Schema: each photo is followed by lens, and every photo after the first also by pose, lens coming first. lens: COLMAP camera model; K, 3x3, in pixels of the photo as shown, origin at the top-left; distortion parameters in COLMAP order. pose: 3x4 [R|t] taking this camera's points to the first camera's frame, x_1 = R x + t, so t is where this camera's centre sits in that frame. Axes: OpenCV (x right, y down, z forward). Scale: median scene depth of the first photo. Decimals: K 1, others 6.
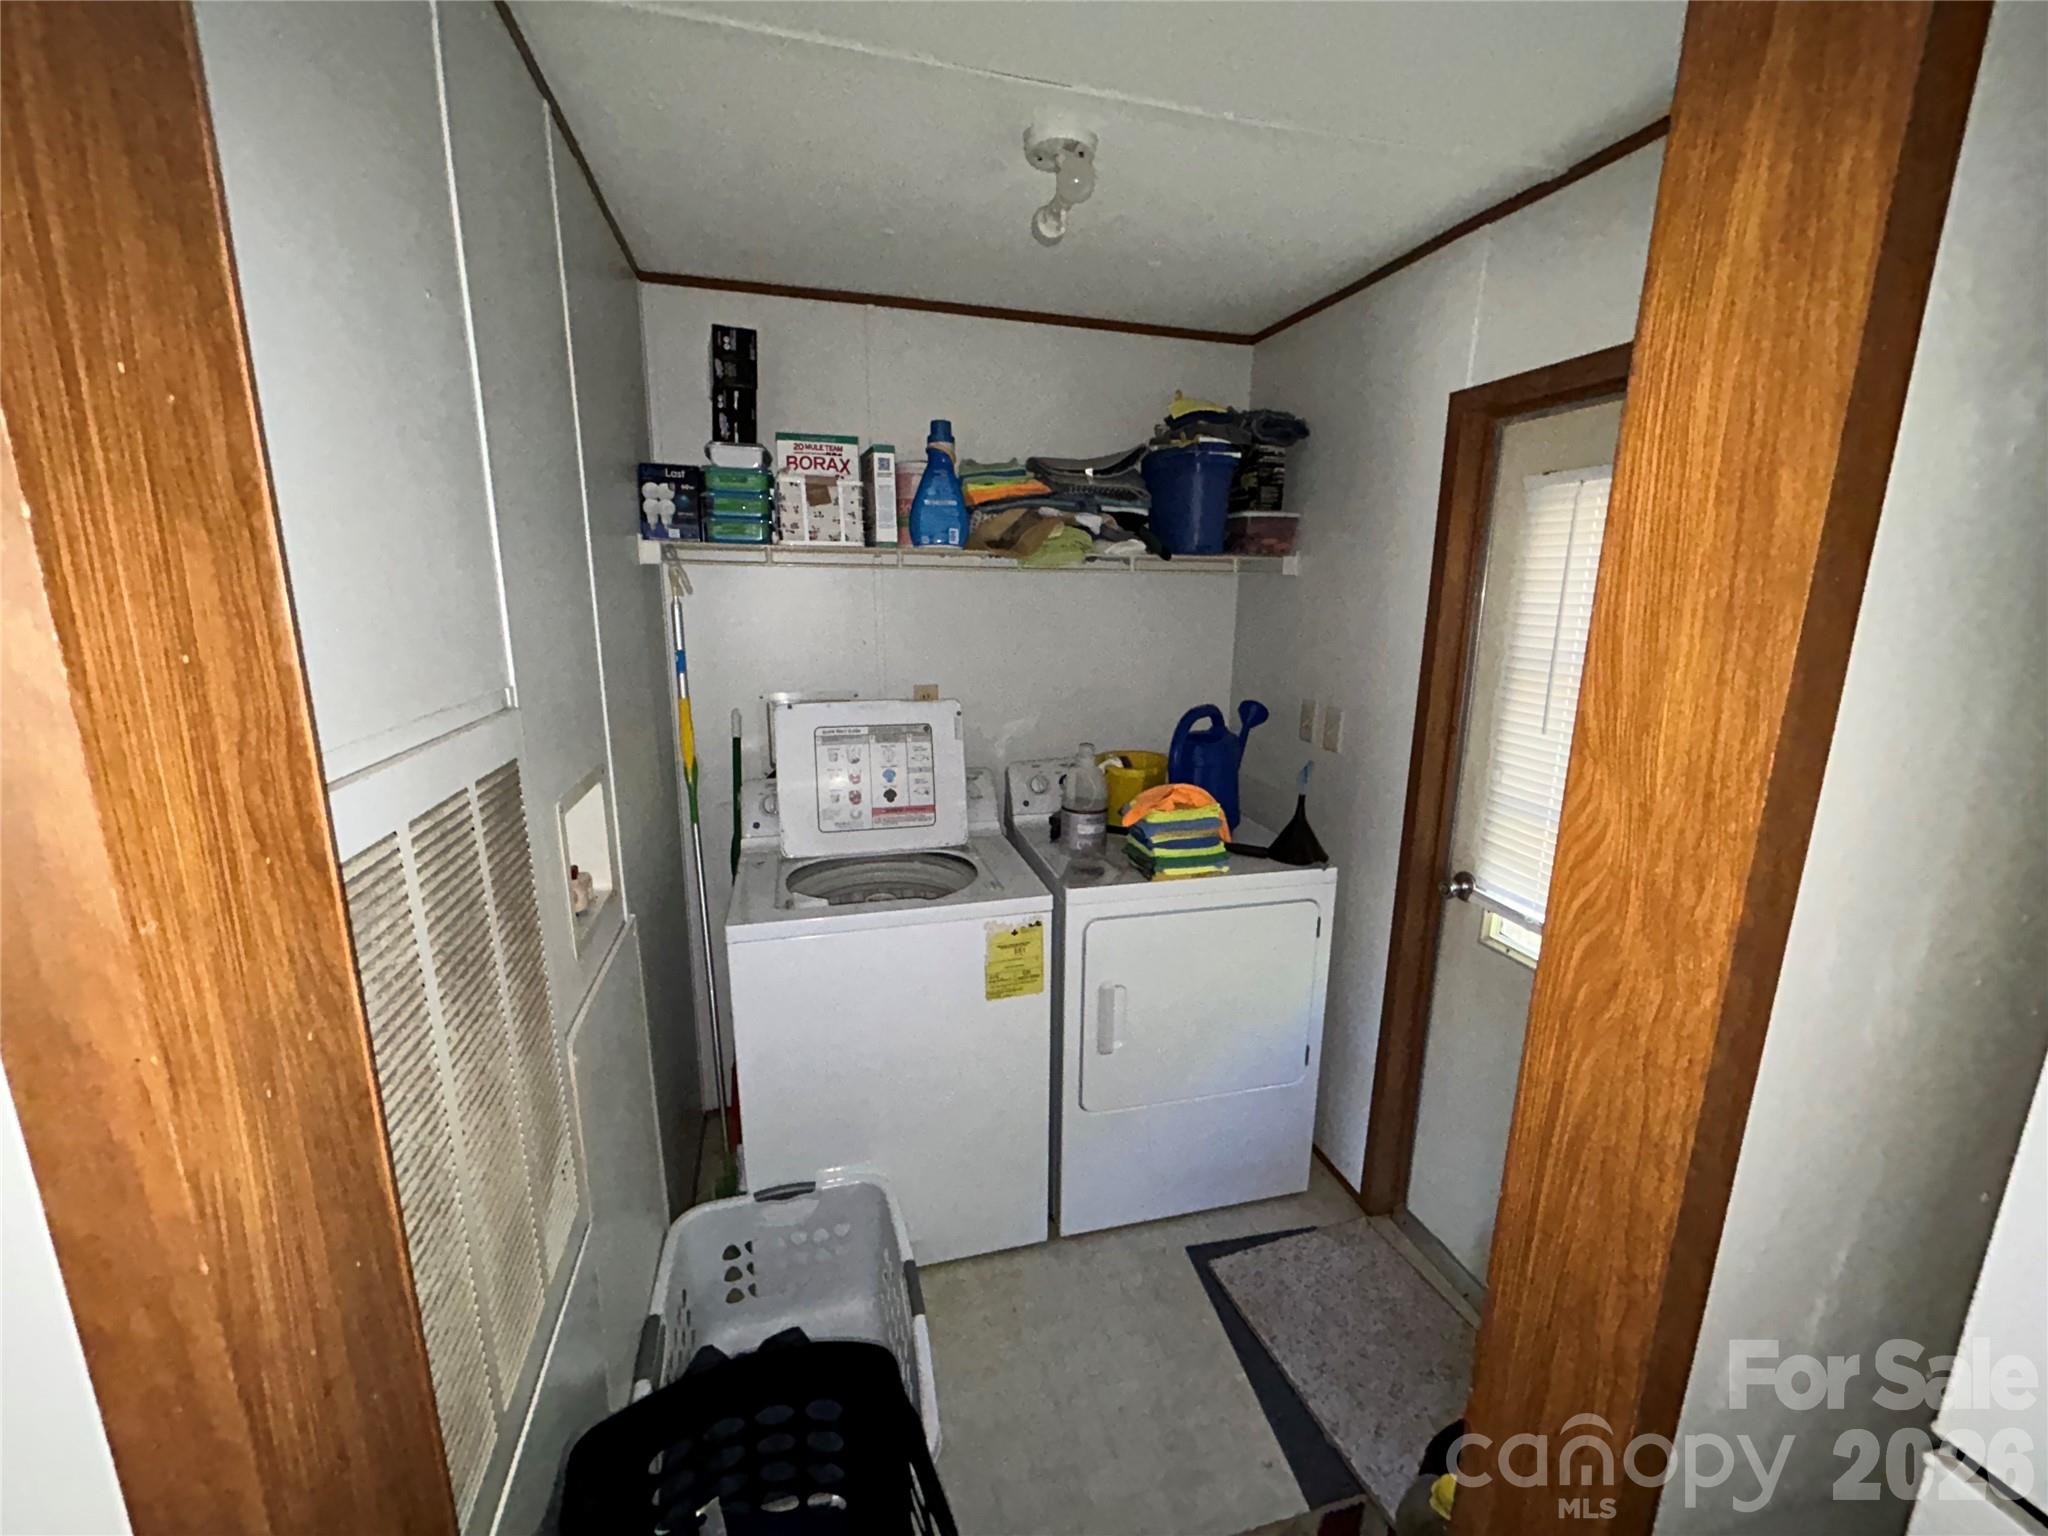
lens RADIAL K [[823.6, 0, 1023.1], [0, 823.6, 769.3], [0, 0, 1]] dist [-0.001401, -0.000040]
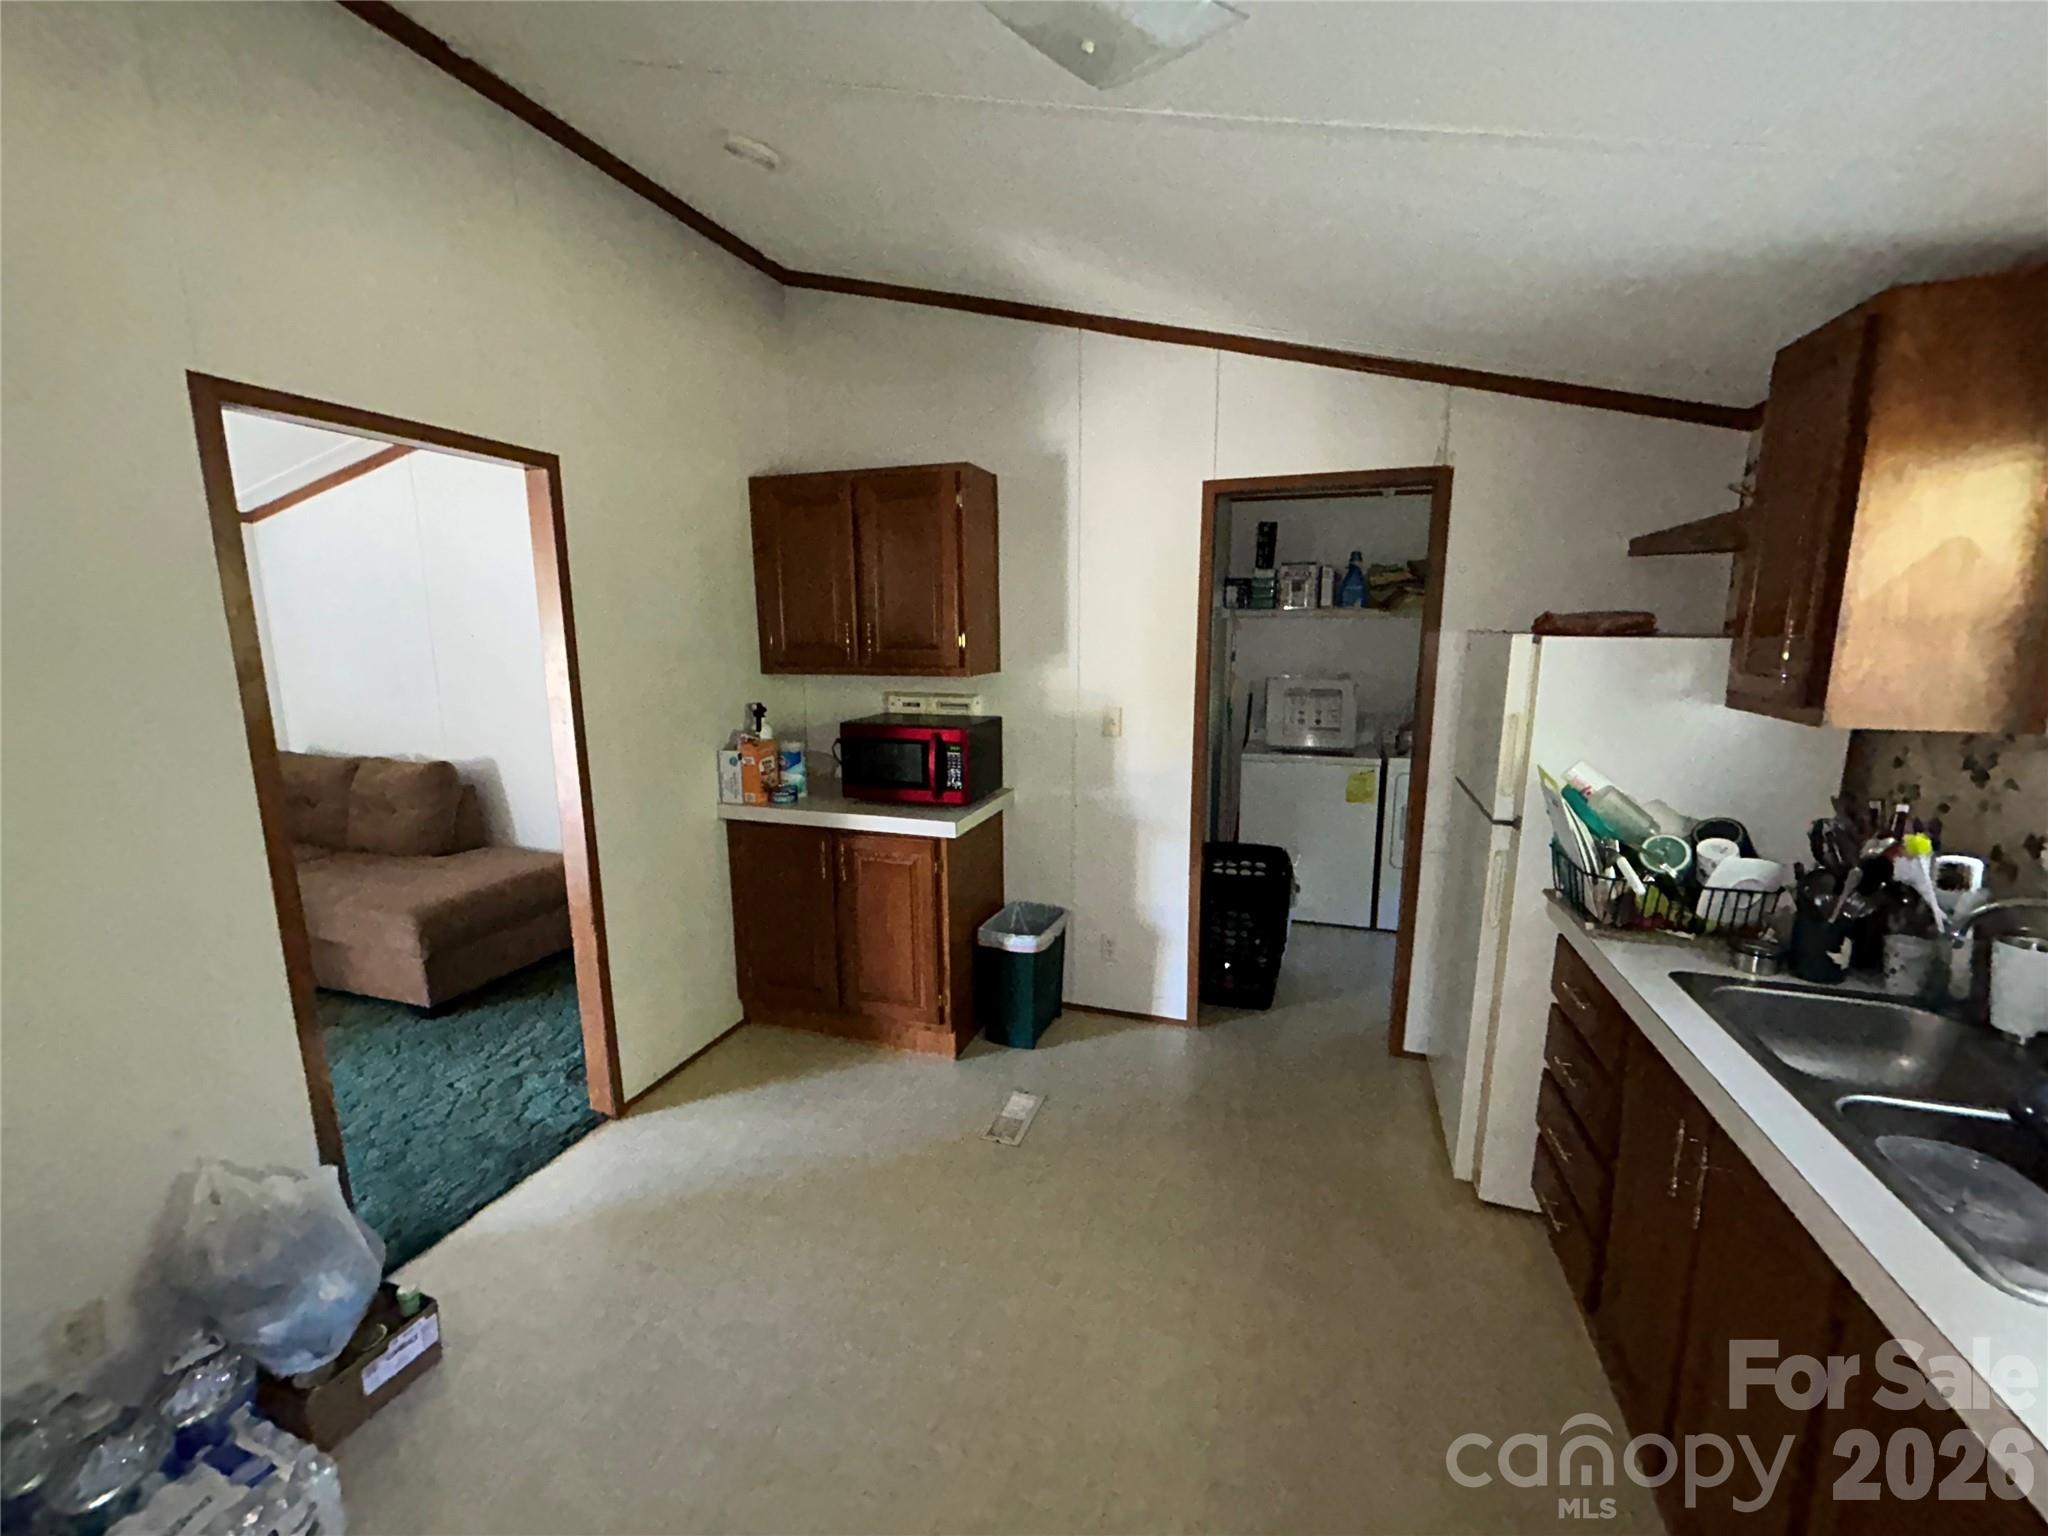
lens RADIAL K [[823.6, 0, 1015.3], [0, 823.6, 774.2], [0, 0, 1]] dist [-0.001401, -0.000040]
pose [[0.824486, 0.087608, -0.559060, 0.439686], [-0.109098, 0.994018, -0.005127, 0.290359], [0.555266, 0.065220, 0.829112, -1.331366]]
